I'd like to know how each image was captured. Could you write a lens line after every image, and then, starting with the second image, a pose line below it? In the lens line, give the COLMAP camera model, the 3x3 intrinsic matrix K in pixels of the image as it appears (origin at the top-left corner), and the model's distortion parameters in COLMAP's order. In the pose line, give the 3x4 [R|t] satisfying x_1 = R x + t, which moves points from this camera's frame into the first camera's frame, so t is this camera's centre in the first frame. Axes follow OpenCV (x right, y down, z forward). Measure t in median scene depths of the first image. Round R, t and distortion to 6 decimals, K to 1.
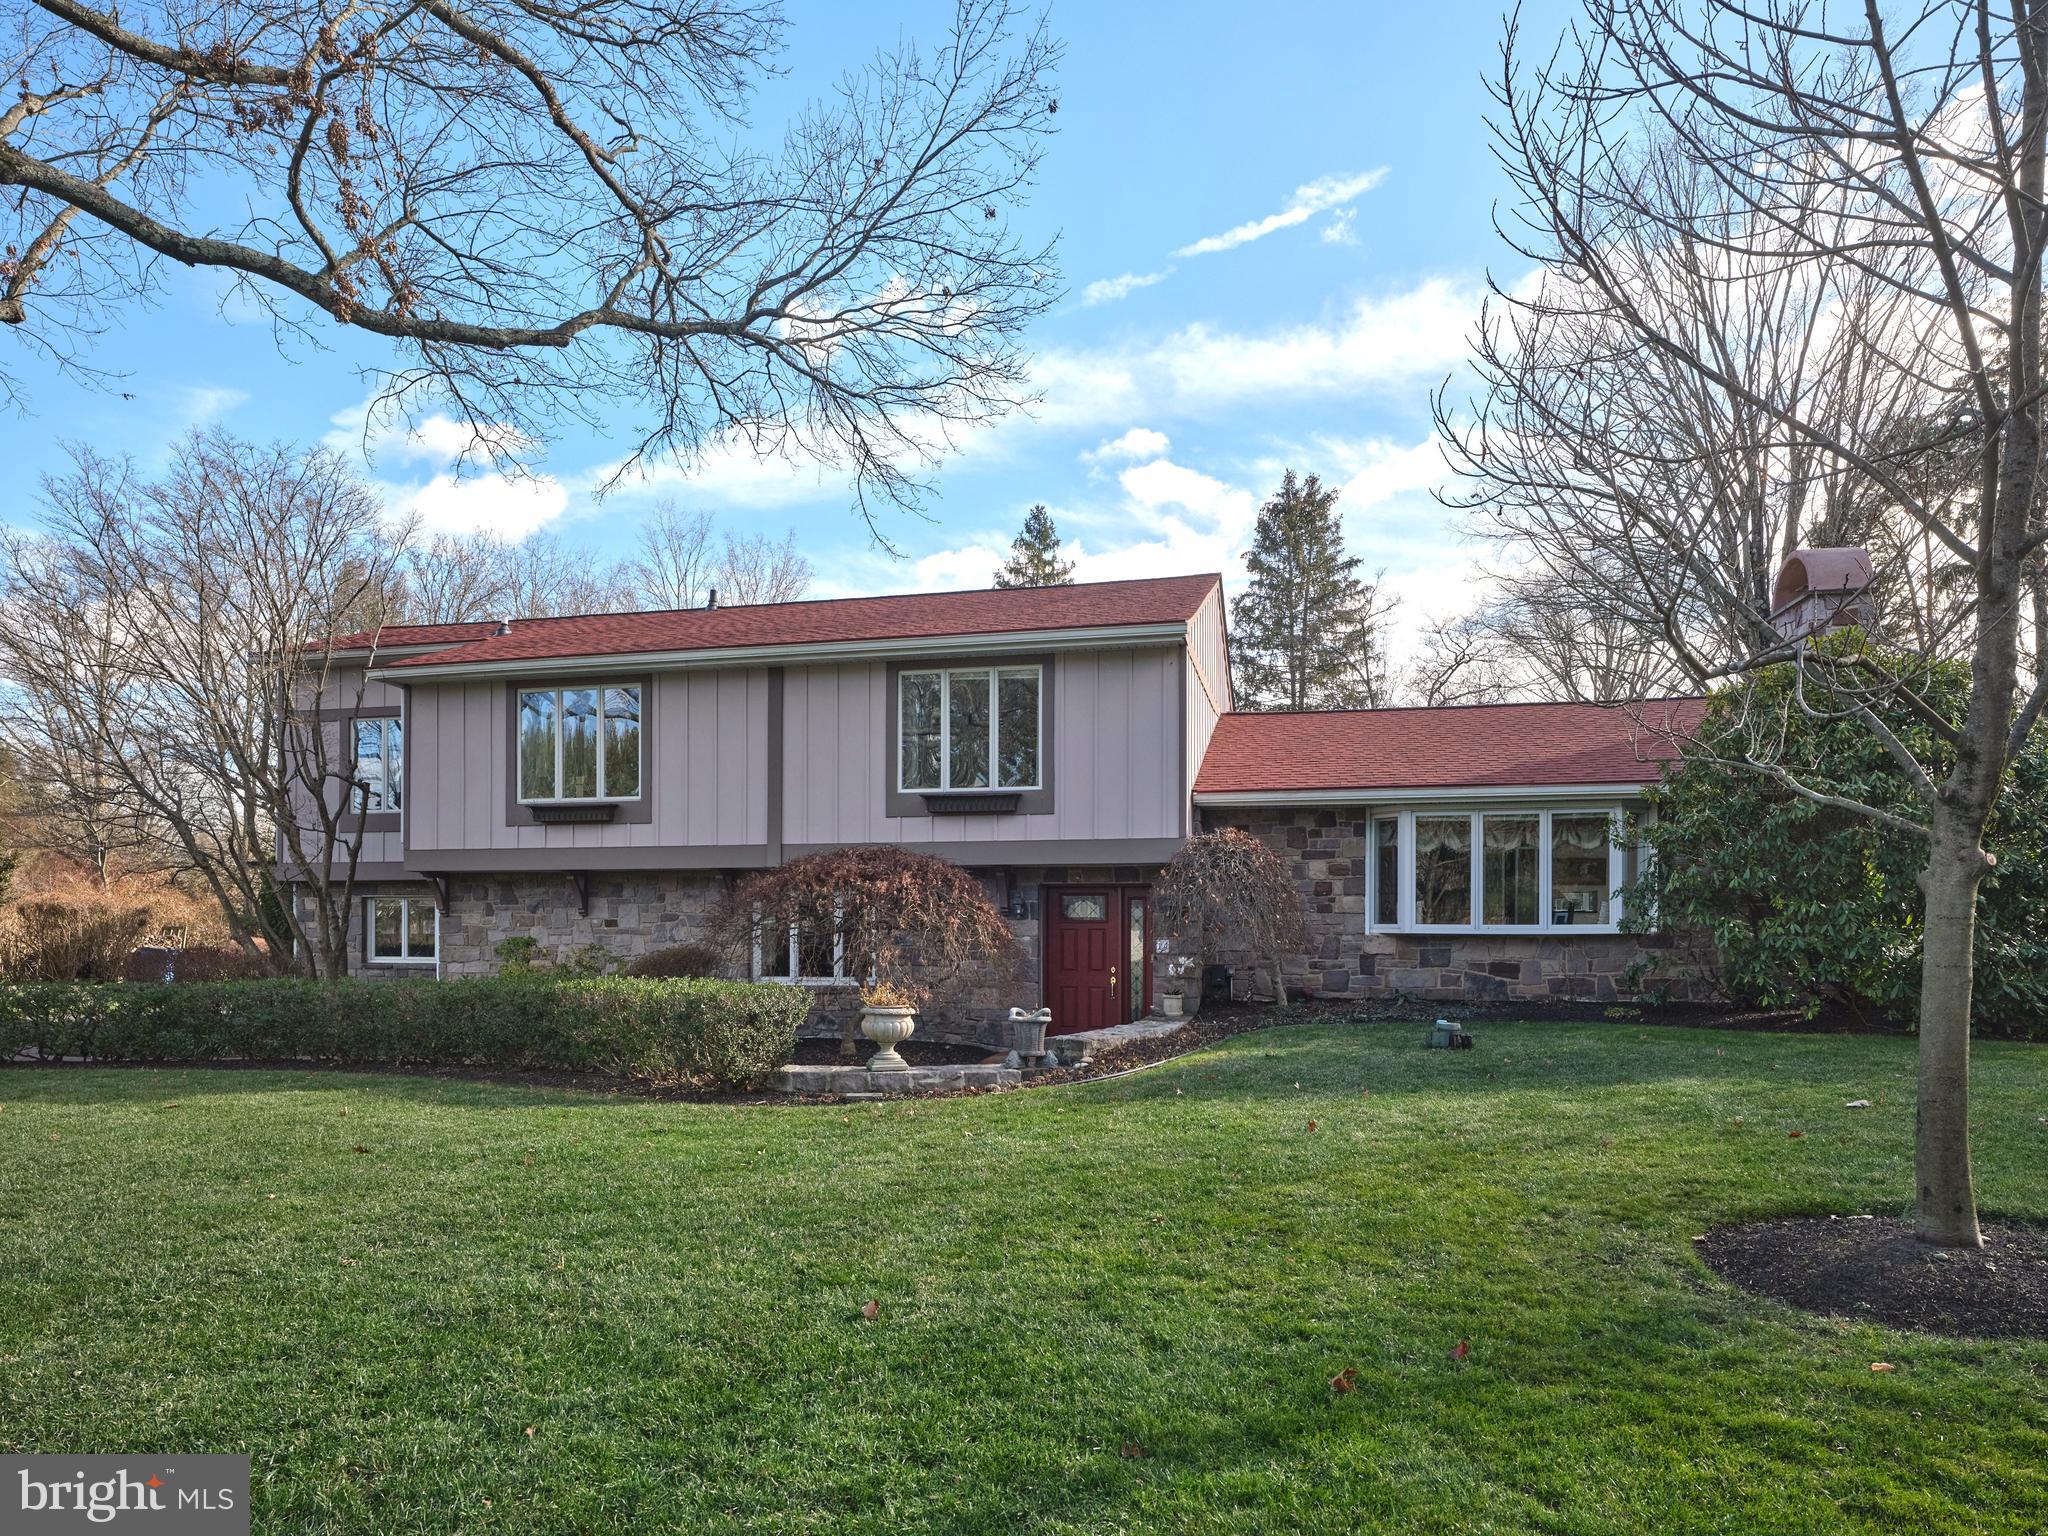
lens RADIAL K [[1200.5, 0, 1024.0], [0, 1200.5, 768.0], [0, 0, 1]] dist [0.000427, 0.000011]
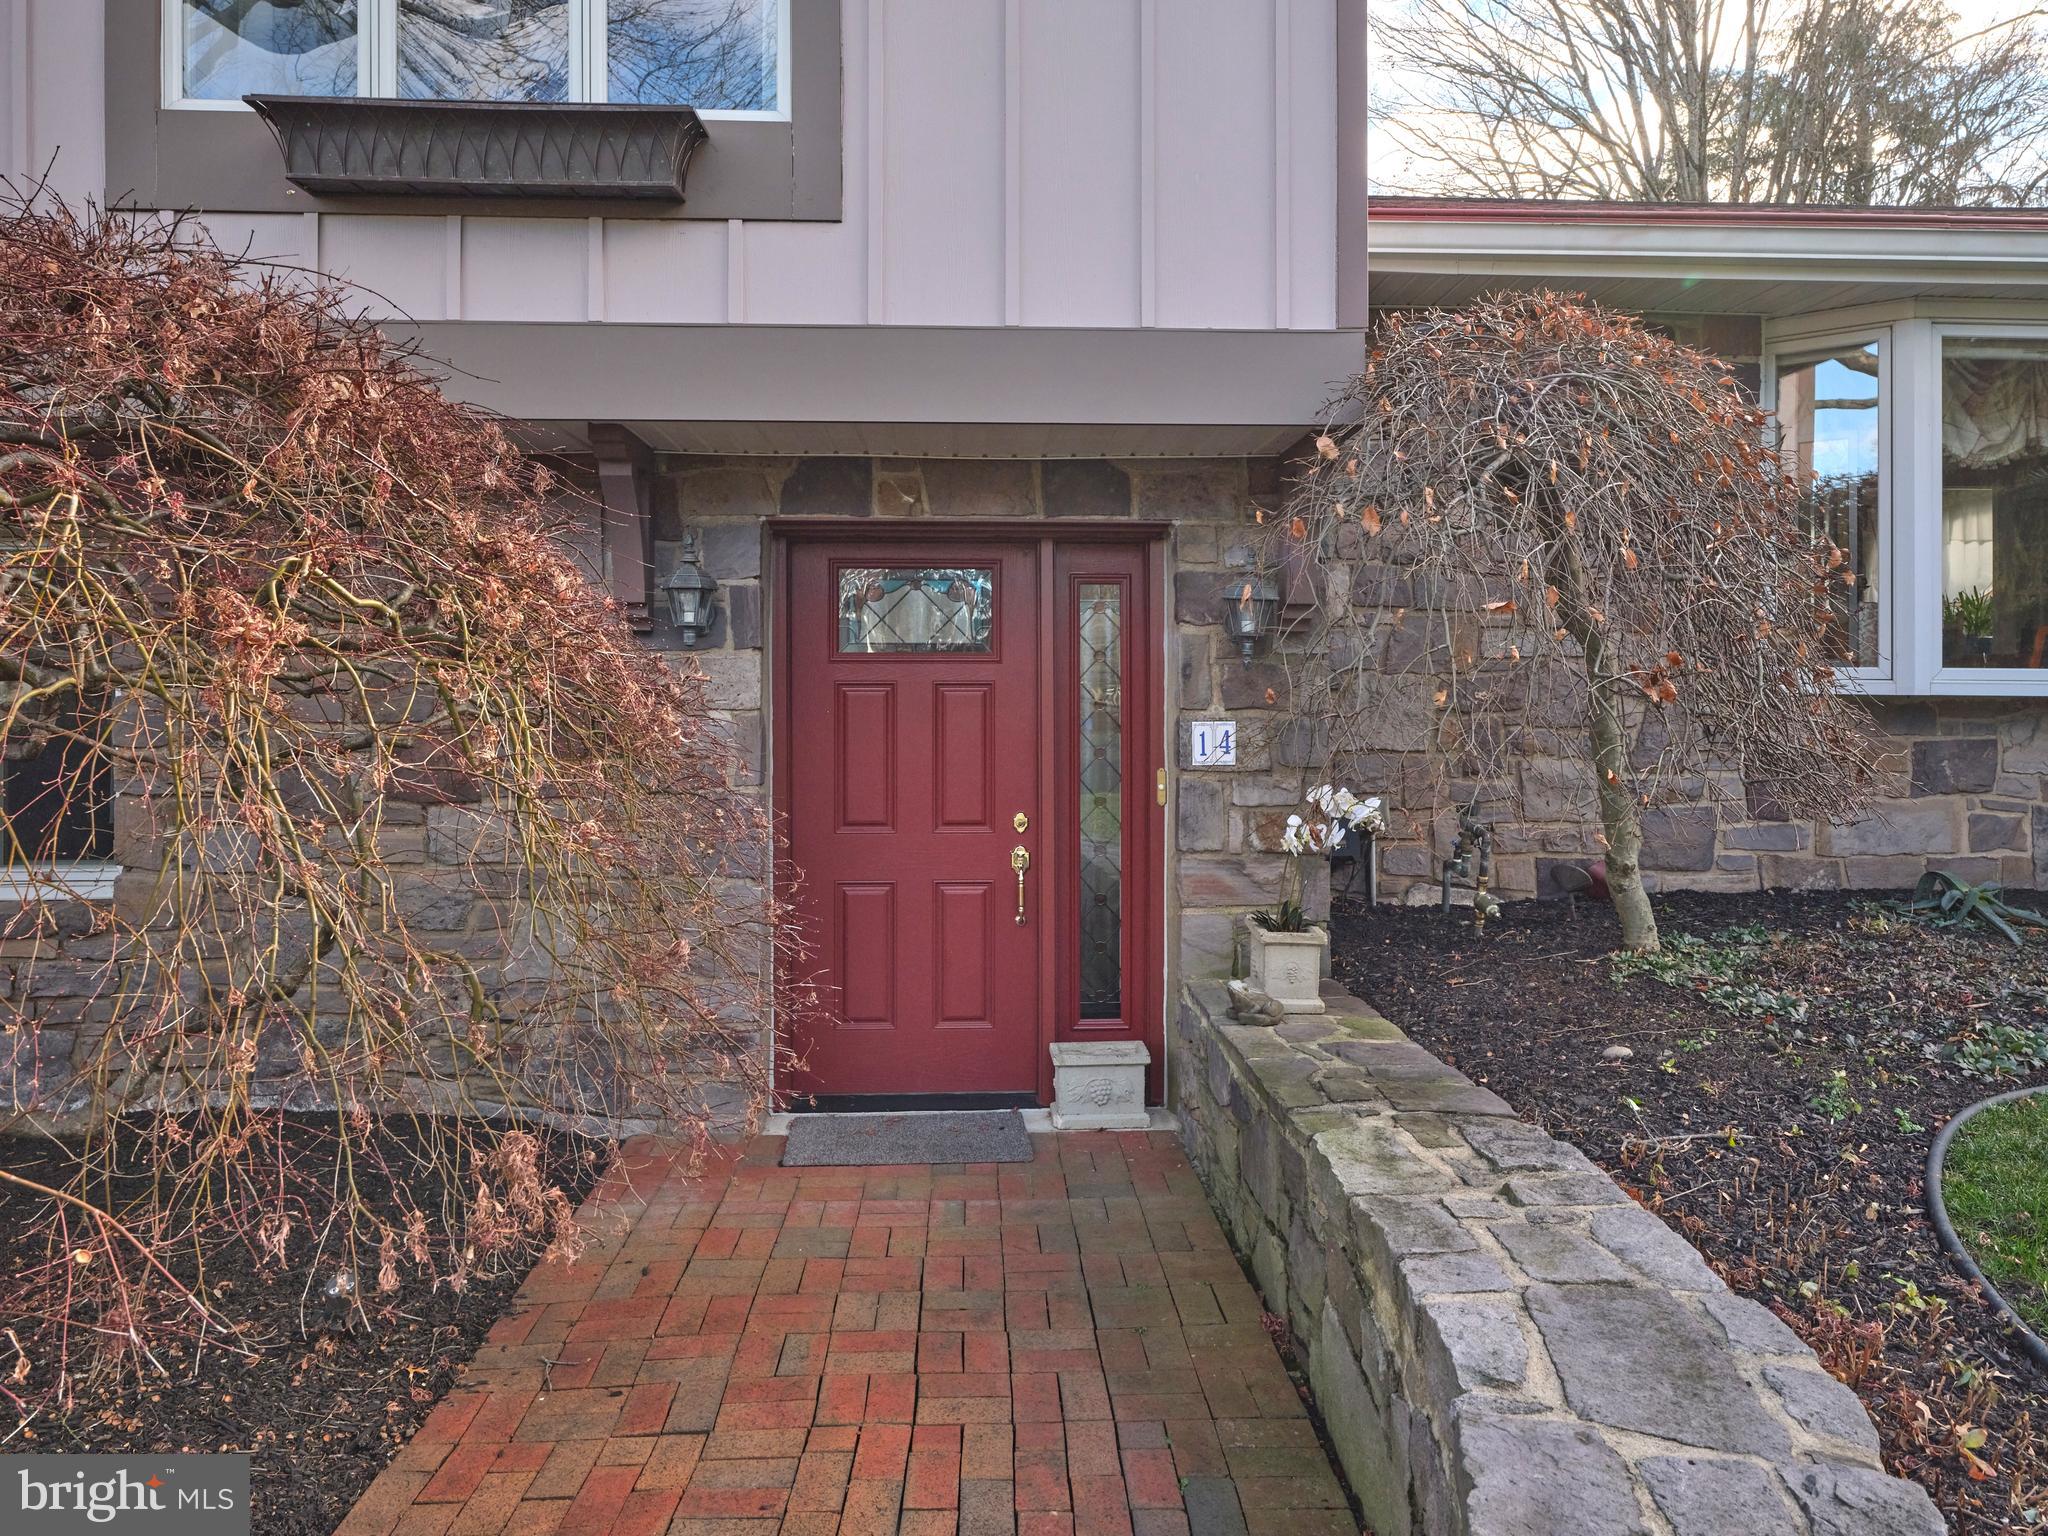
lens RADIAL K [[1390.7, 0, 1024.0], [0, 1390.7, 768.0], [0, 0, 1]] dist [-0.001561, -0.000765]
pose [[0.965273, -0.014374, 0.260846, -0.014944], [-0.038103, 0.980061, 0.195011, 0.091011], [-0.258448, -0.198178, 0.945479, 0.691157]]
